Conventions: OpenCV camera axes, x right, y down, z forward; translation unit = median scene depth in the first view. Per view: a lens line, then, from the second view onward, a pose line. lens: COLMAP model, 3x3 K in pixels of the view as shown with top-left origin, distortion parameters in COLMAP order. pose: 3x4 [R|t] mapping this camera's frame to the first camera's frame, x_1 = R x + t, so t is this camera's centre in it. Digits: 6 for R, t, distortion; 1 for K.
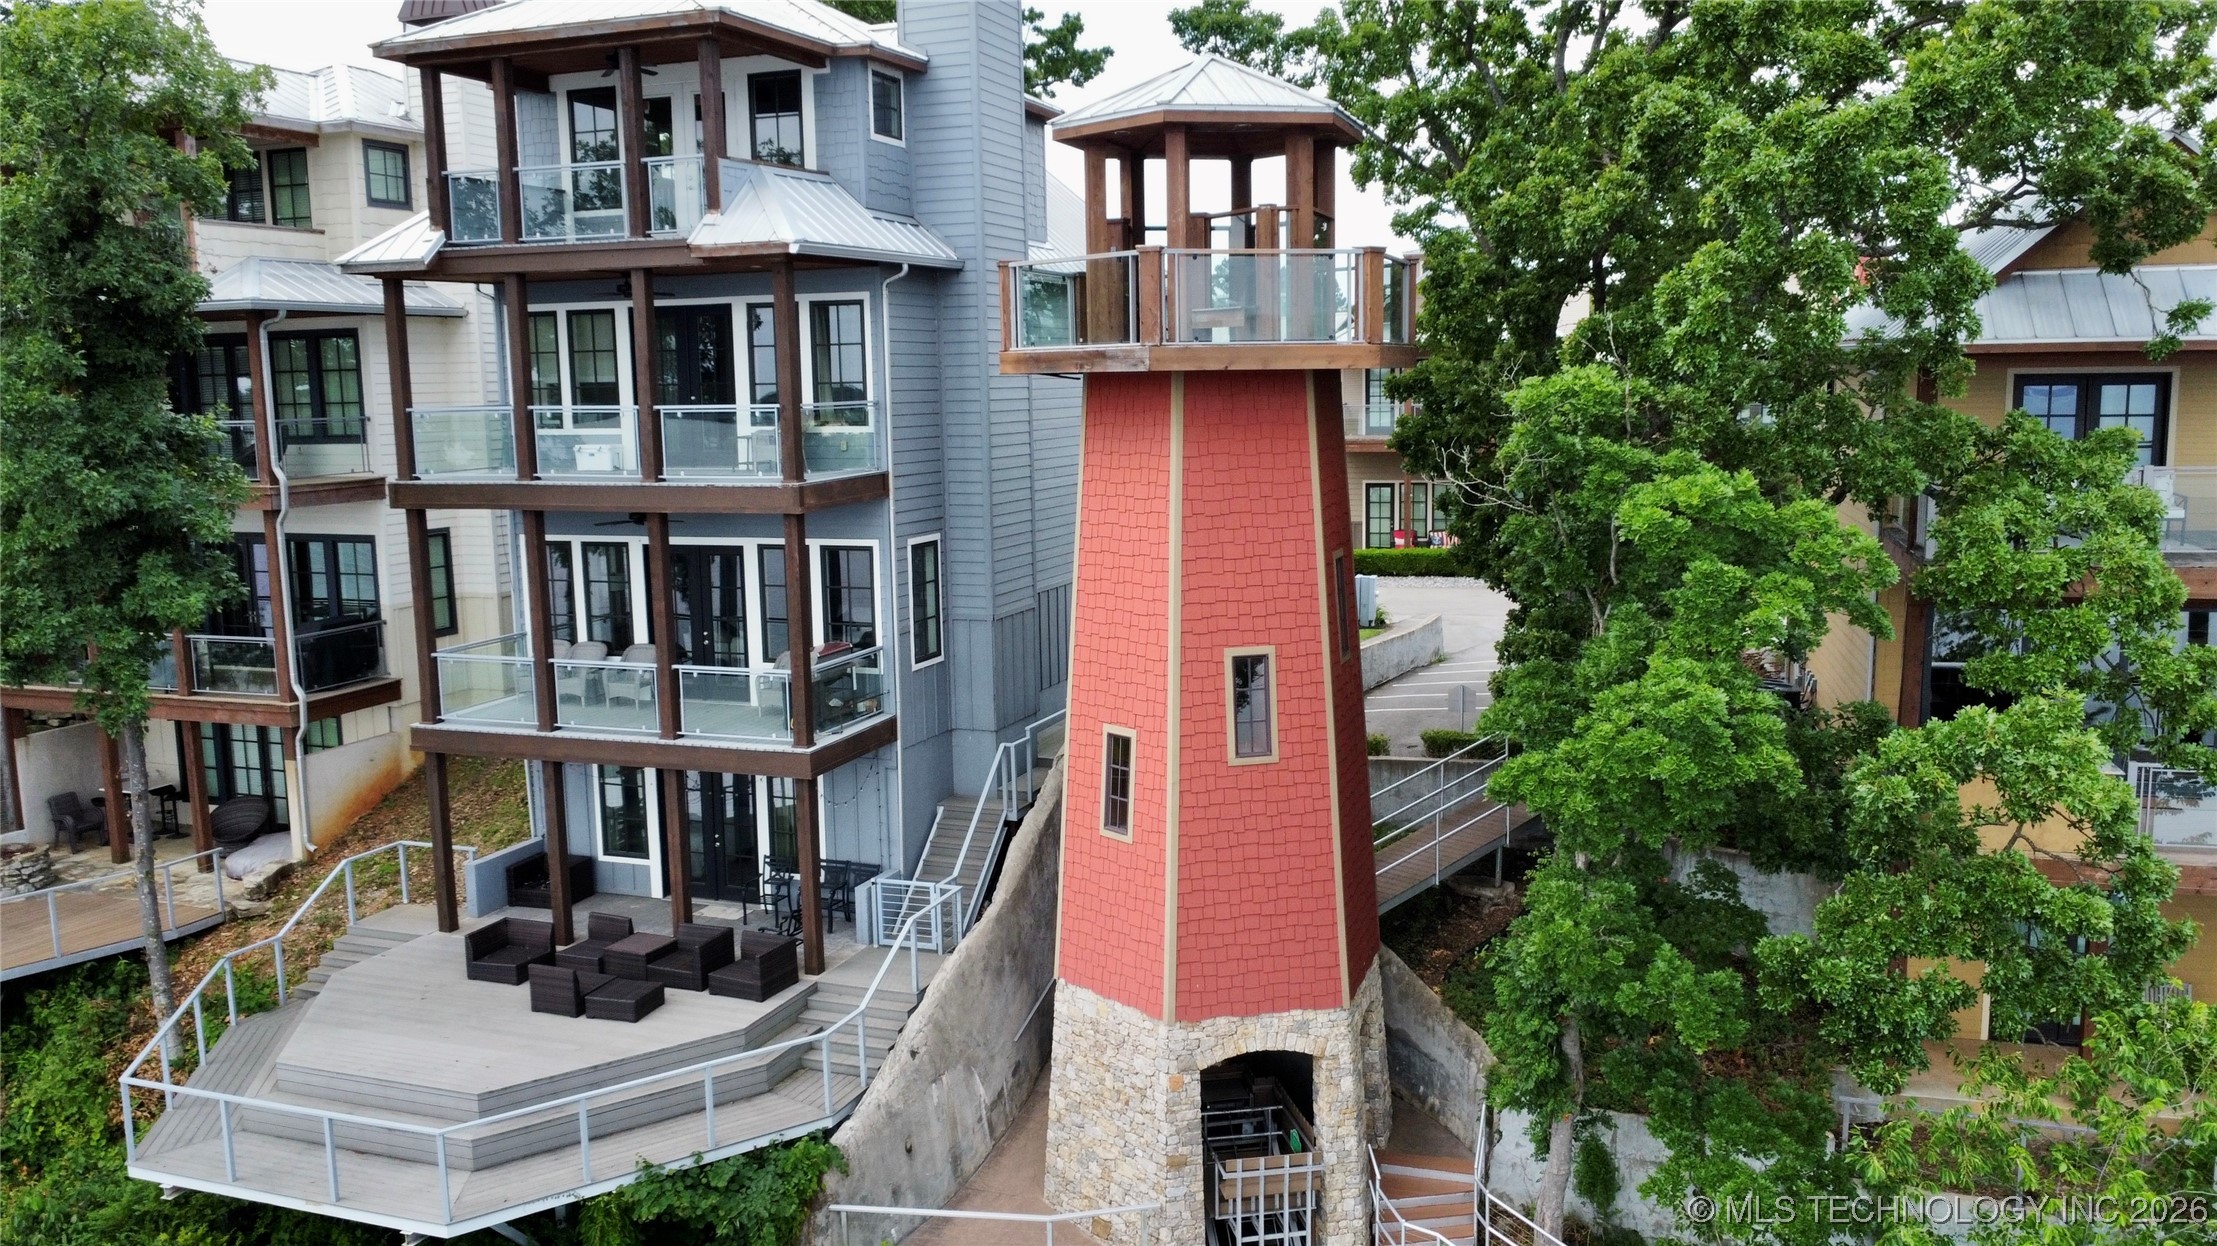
lens RADIAL K [[1661.8, 0, 1108.5], [0, 1661.8, 623.0], [0, 0, 1]] dist [-0.007136, 0.000797]
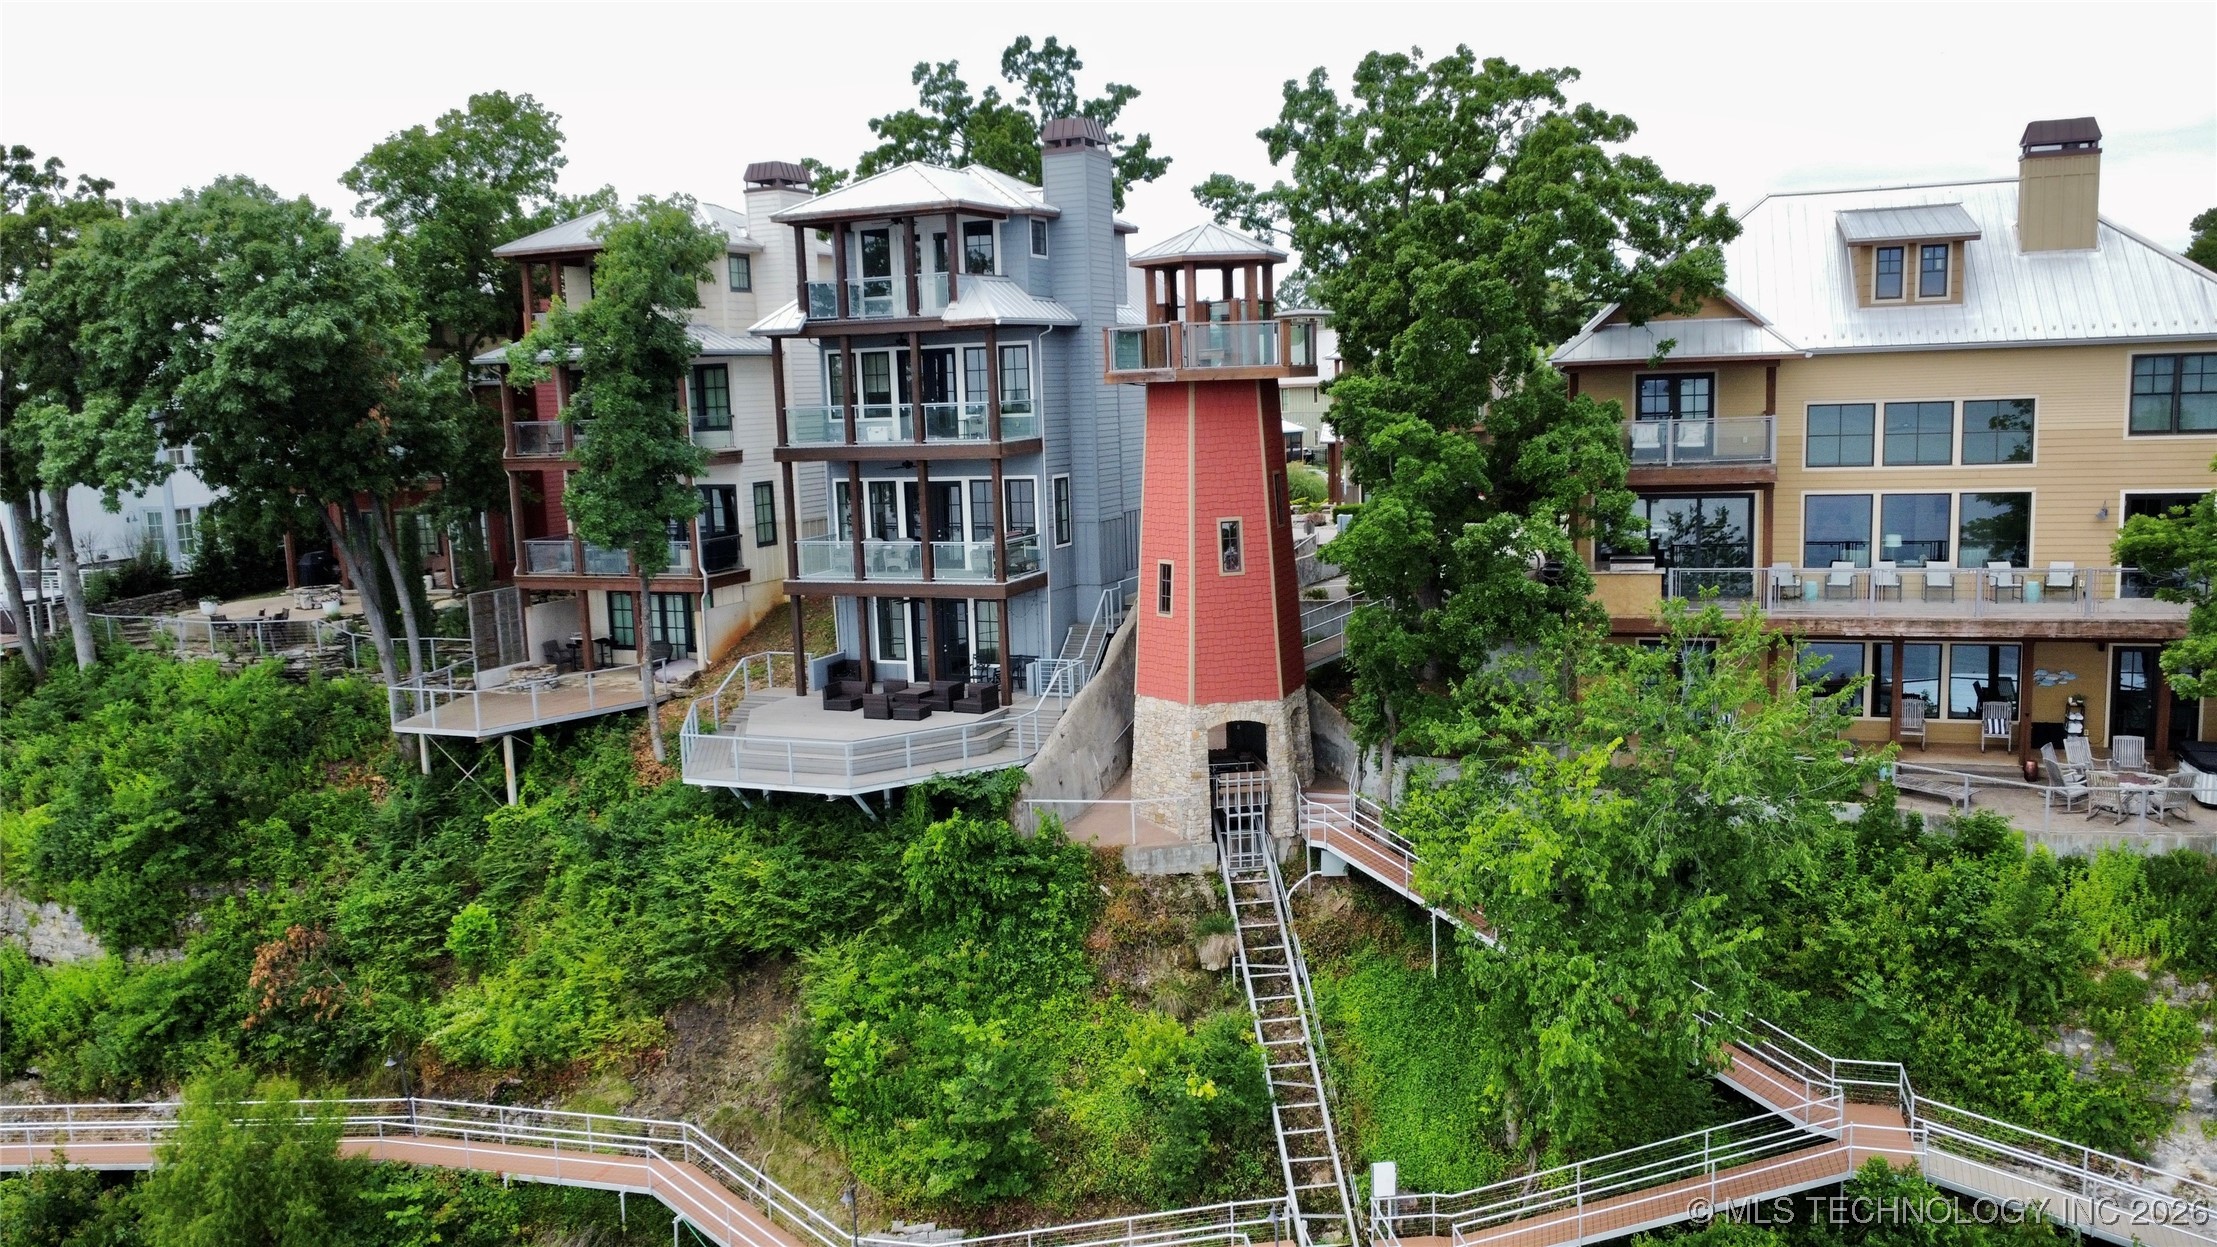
lens RADIAL K [[1661.8, 0, 1108.5], [0, 1661.8, 623.5], [0, 0, 1]] dist [-0.007136, 0.000797]
pose [[0.998597, -0.009959, -0.051999, 0.034512], [0.009787, 0.999946, -0.003576, 0.122264], [0.052032, 0.003062, 0.998641, -0.836448]]
